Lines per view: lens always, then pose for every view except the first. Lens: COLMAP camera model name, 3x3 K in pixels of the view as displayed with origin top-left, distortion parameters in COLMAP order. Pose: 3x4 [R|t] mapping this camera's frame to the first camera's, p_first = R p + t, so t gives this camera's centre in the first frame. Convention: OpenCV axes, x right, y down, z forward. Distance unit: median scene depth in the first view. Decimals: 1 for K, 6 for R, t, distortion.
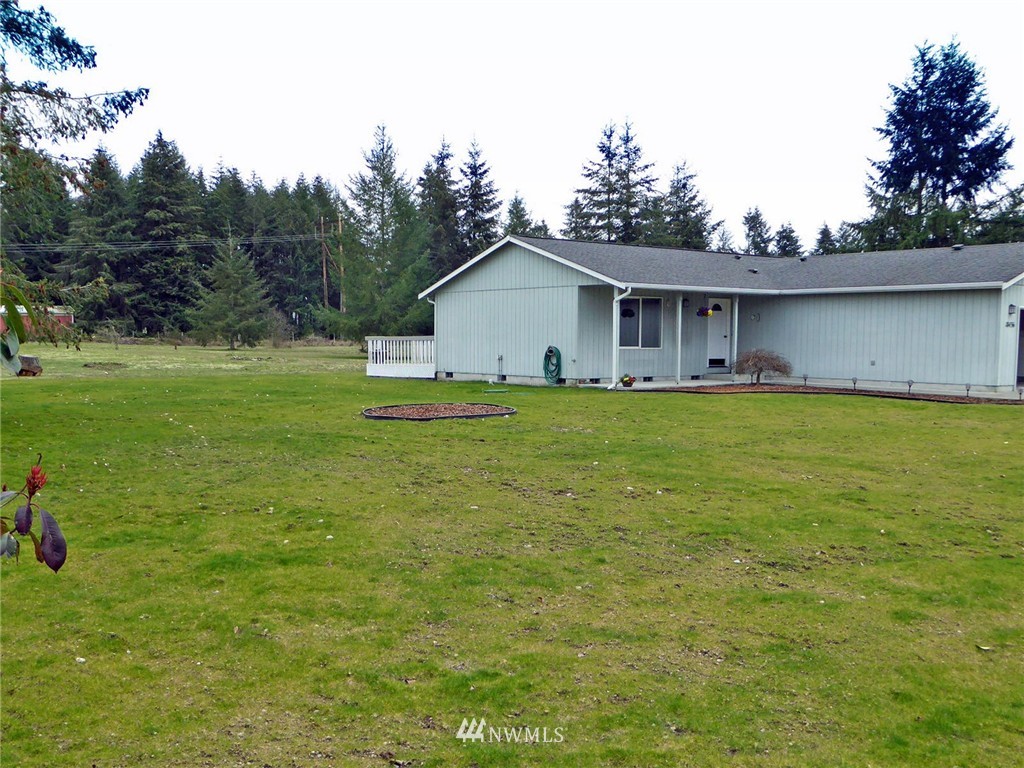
lens RADIAL K [[994.0, 0, 478.8], [0, 994.0, 411.6], [0, 0, 1]] dist [-0.018241, -0.013279]
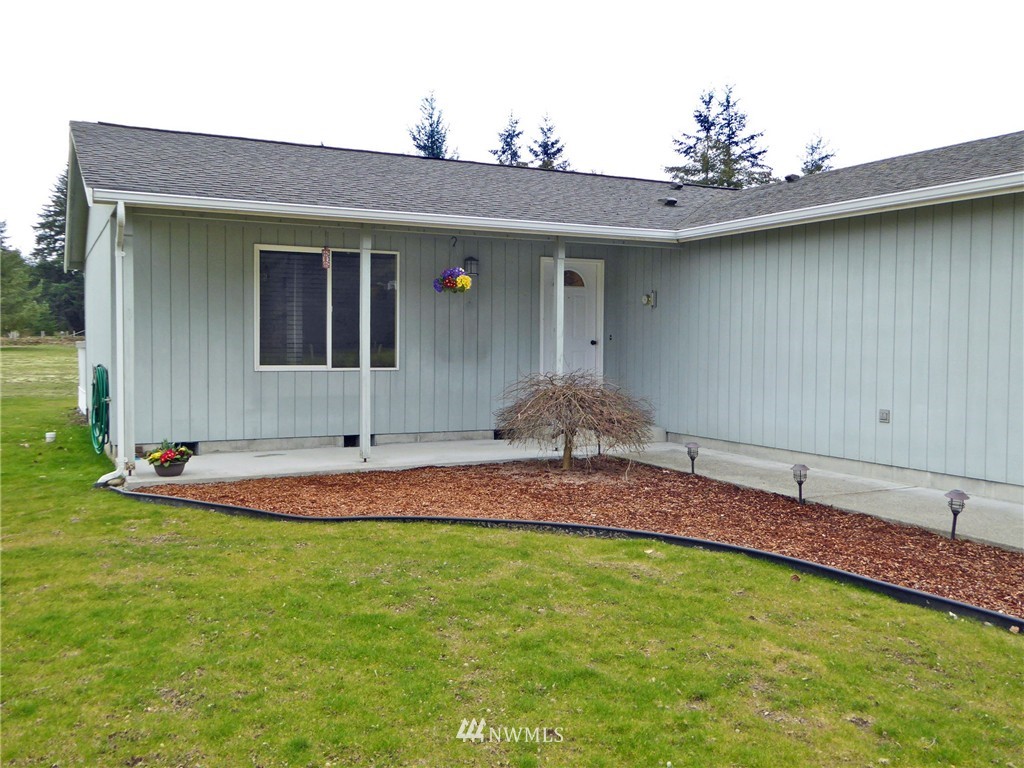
lens RADIAL K [[928.0, 0, 512.0], [0, 928.0, 384.0], [0, 0, 1]] dist [0.005041, -0.007487]
pose [[0.985071, 0.011333, -0.171775, 0.106666], [-0.016742, 0.999407, -0.030073, -0.015833], [0.171332, 0.032500, 0.984677, 0.213303]]
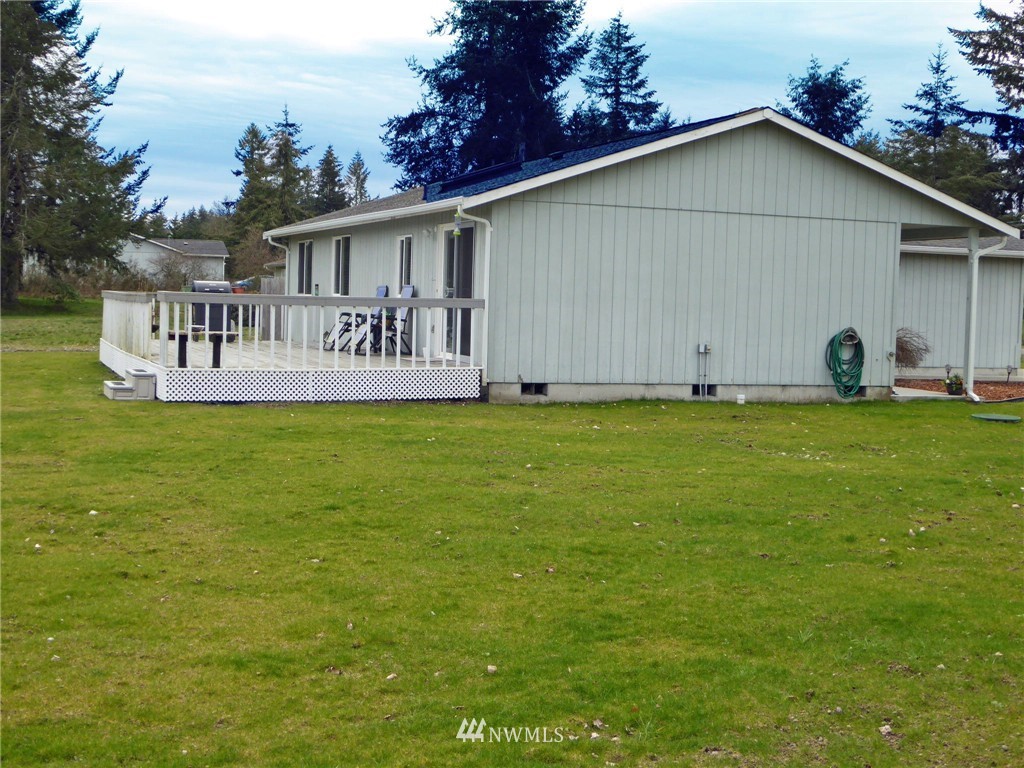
lens RADIAL K [[1405.9, 0, 512.0], [0, 1405.9, 384.0], [0, 0, 1]] dist [-0.011226, -0.069175]
pose [[0.290017, -0.052399, 0.955586, -0.239699], [0.042402, 0.998223, 0.041868, -0.025133], [-0.956082, 0.028377, 0.291723, 0.318251]]
